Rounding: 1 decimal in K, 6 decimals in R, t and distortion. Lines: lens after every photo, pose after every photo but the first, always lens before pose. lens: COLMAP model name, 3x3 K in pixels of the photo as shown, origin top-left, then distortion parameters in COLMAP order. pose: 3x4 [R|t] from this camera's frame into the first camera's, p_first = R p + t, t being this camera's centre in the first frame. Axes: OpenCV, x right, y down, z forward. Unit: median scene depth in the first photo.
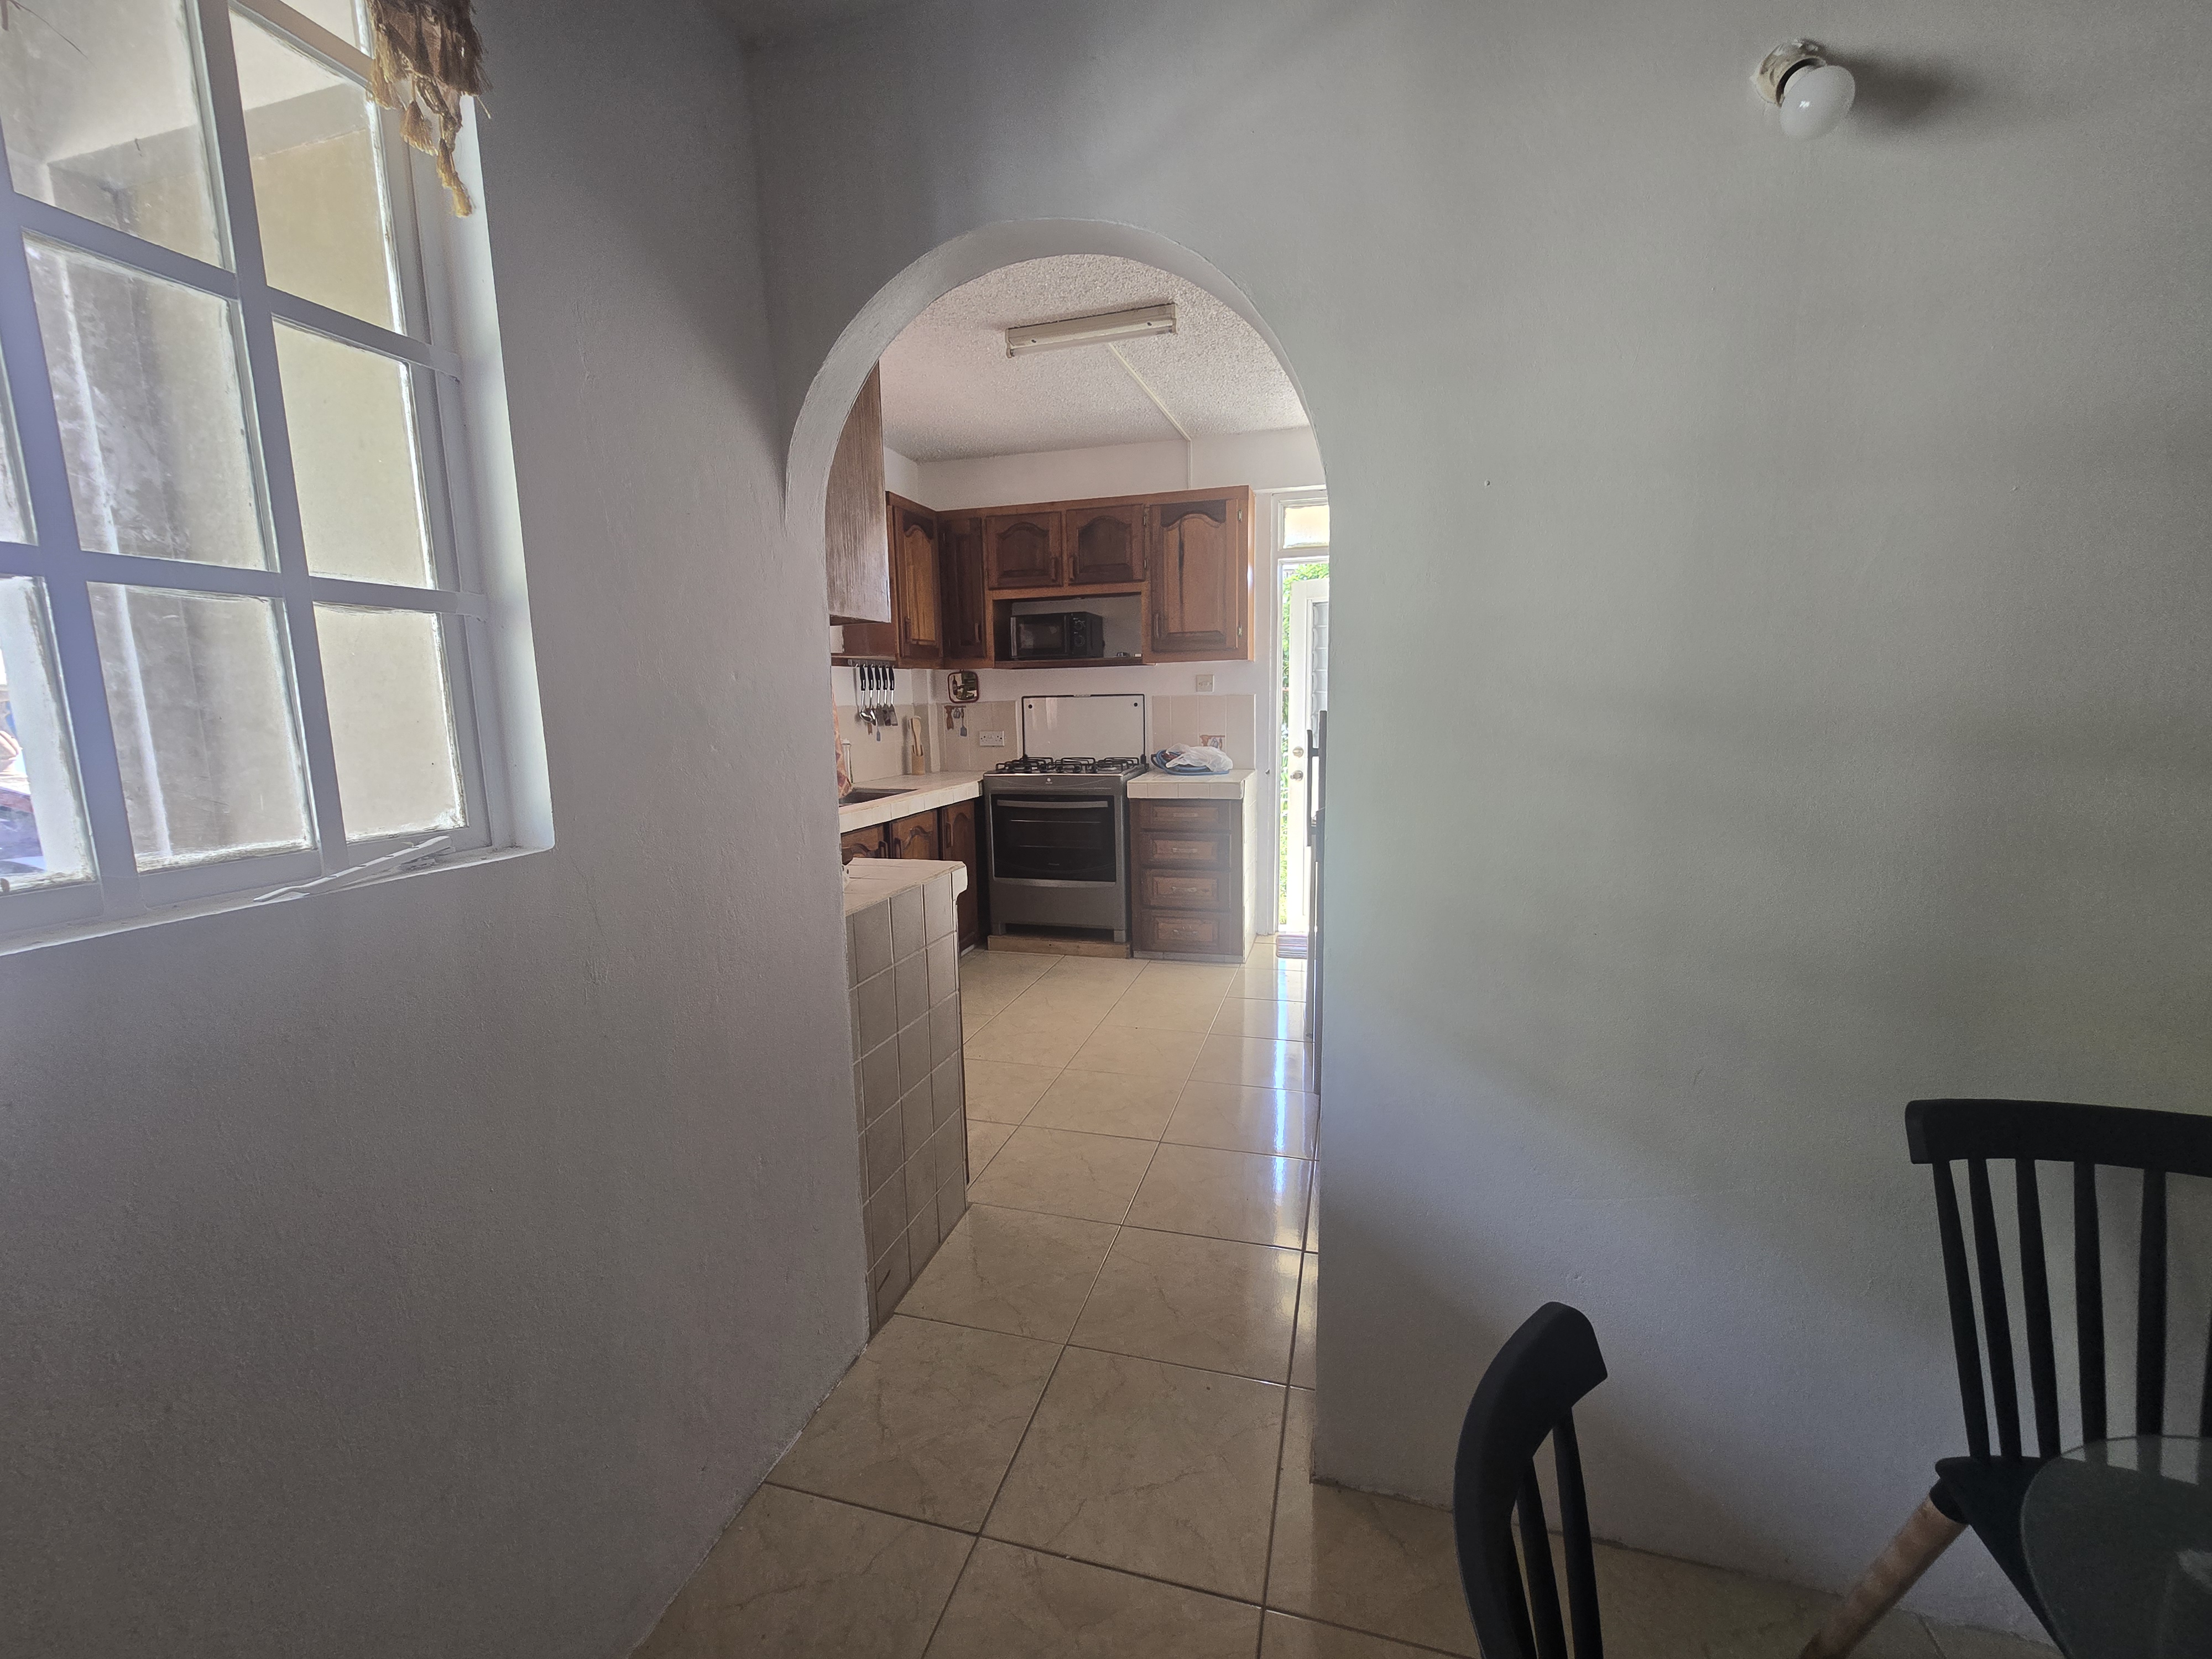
lens RADIAL K [[899.4, 0, 1109.0], [0, 899.4, 826.1], [0, 0, 1]] dist [0.000360, 0.000038]
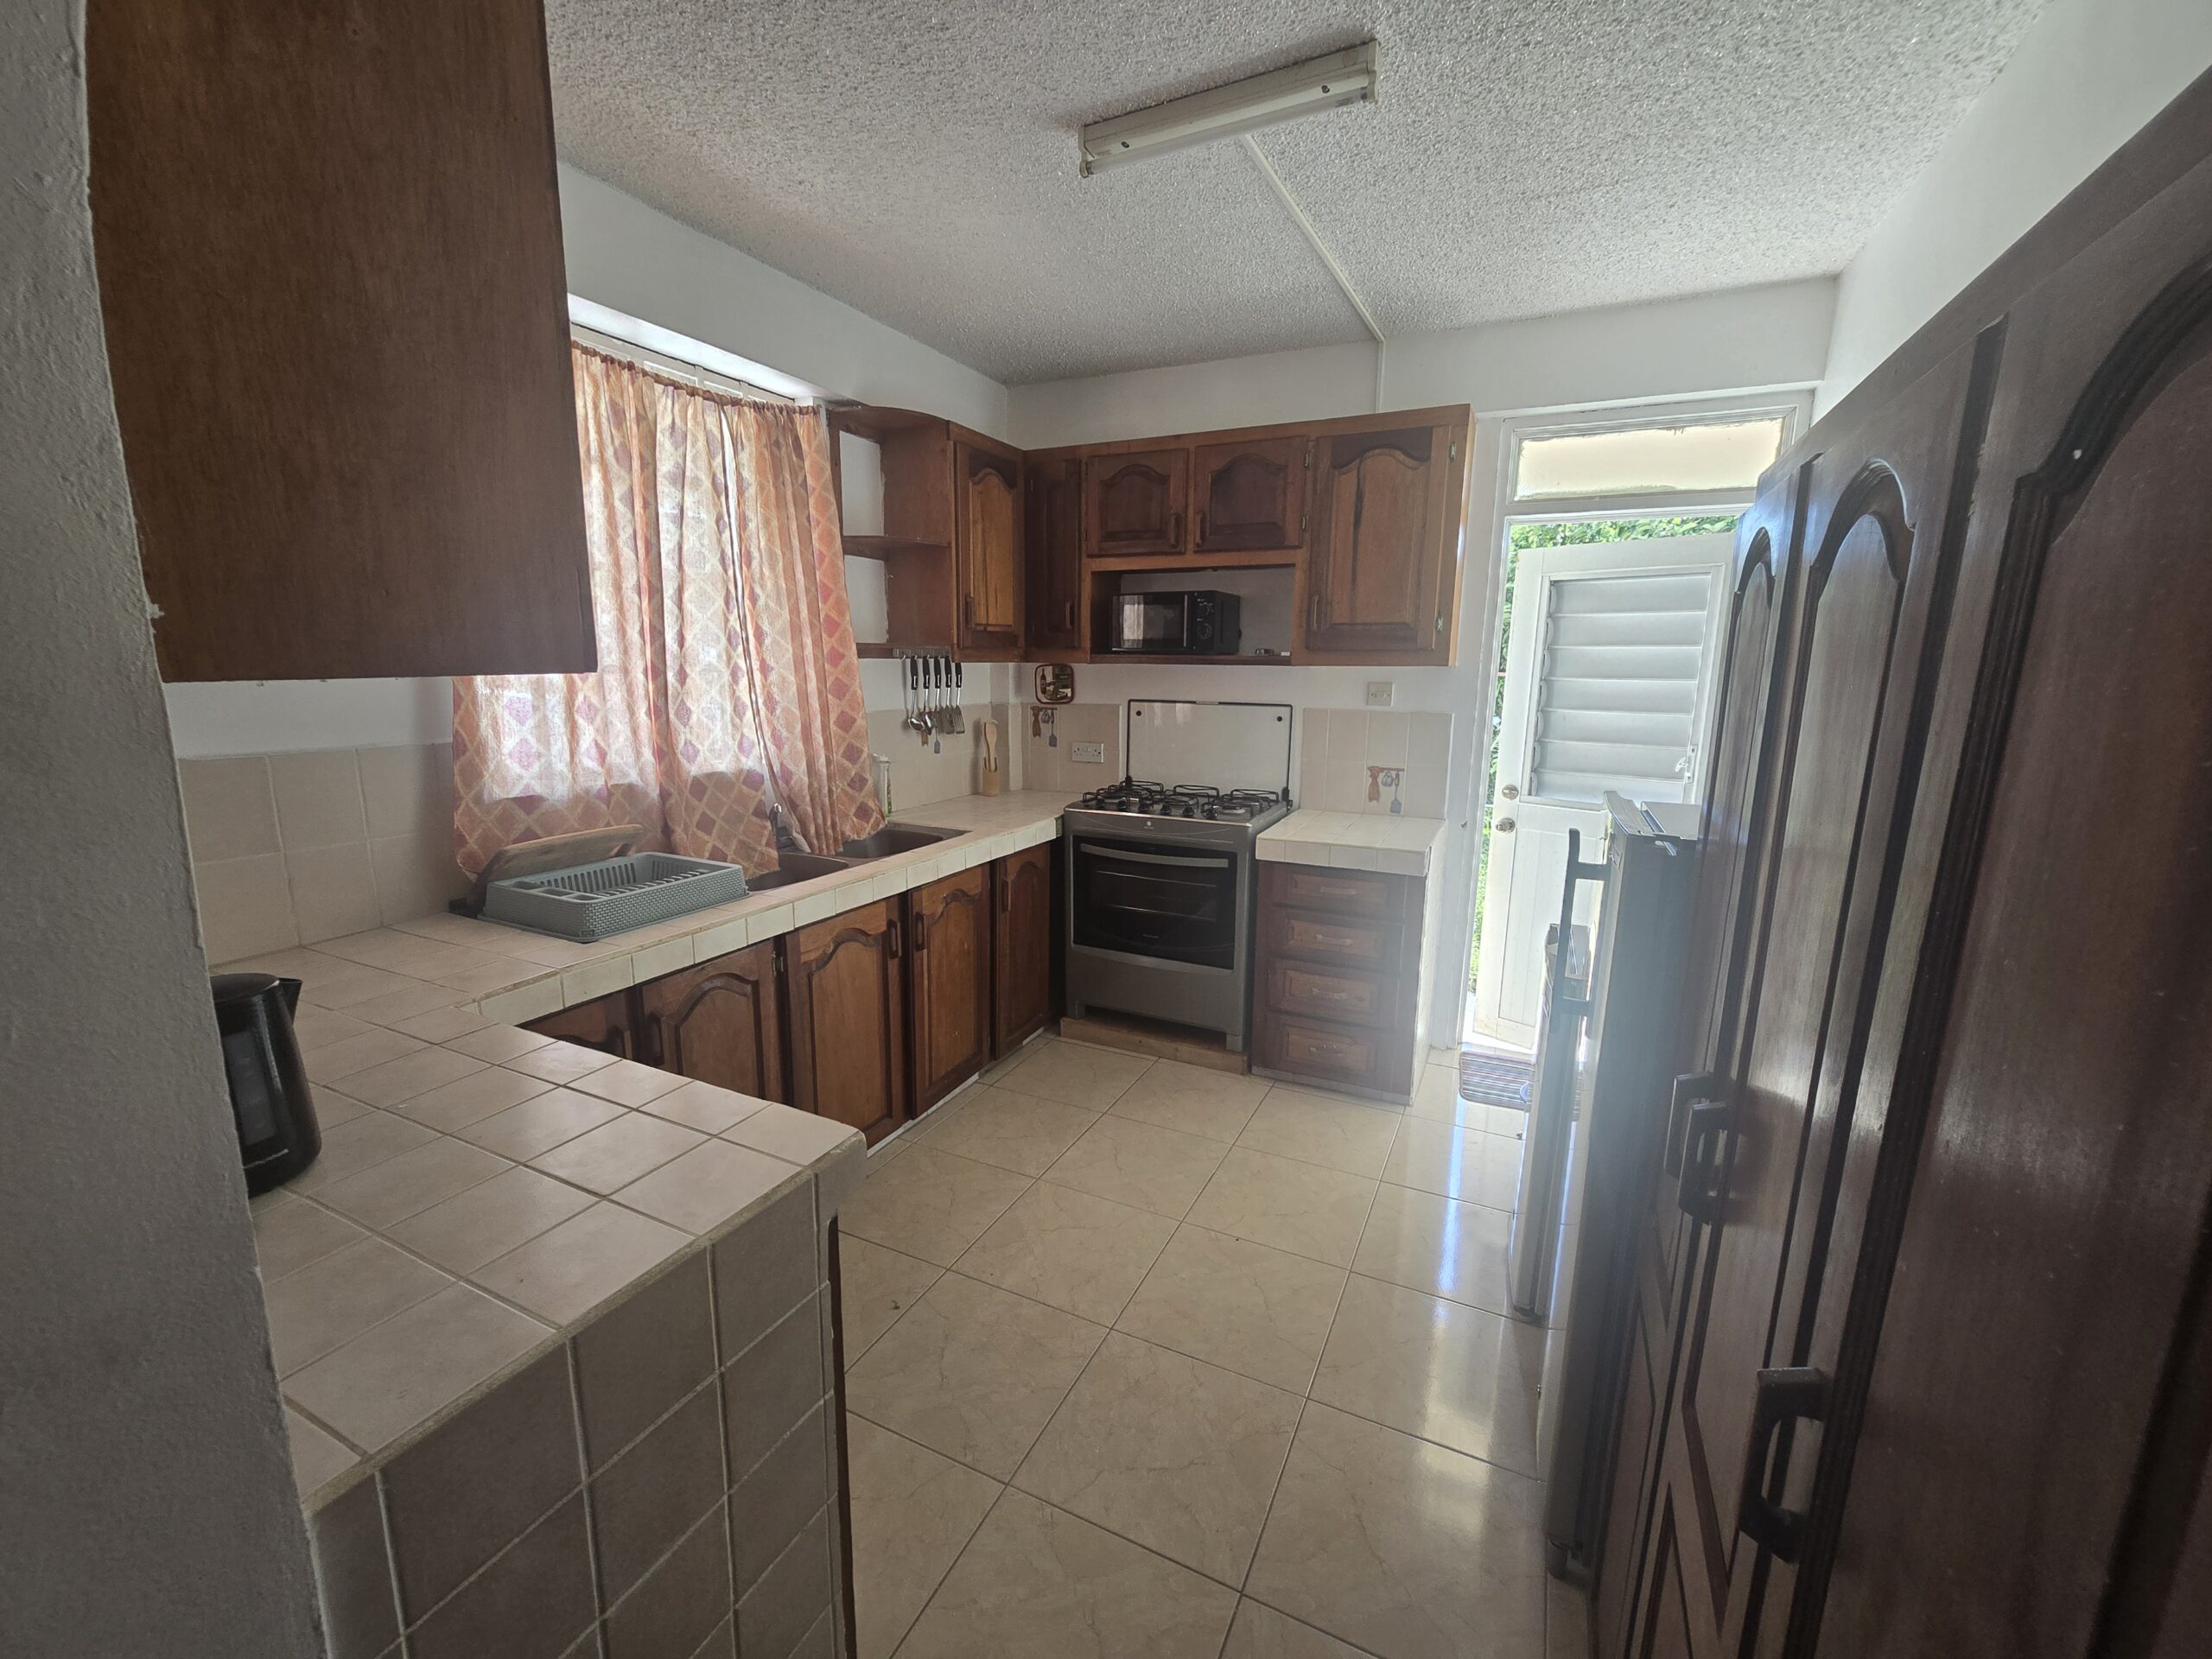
lens RADIAL K [[899.4, 0, 1107.4], [0, 899.4, 824.6], [0, 0, 1]] dist [0.000360, 0.000038]
pose [[0.983130, 0.063470, -0.171542, 0.024516], [-0.056029, 0.997280, 0.047880, -0.082449], [0.174114, -0.037461, 0.984013, 0.275303]]
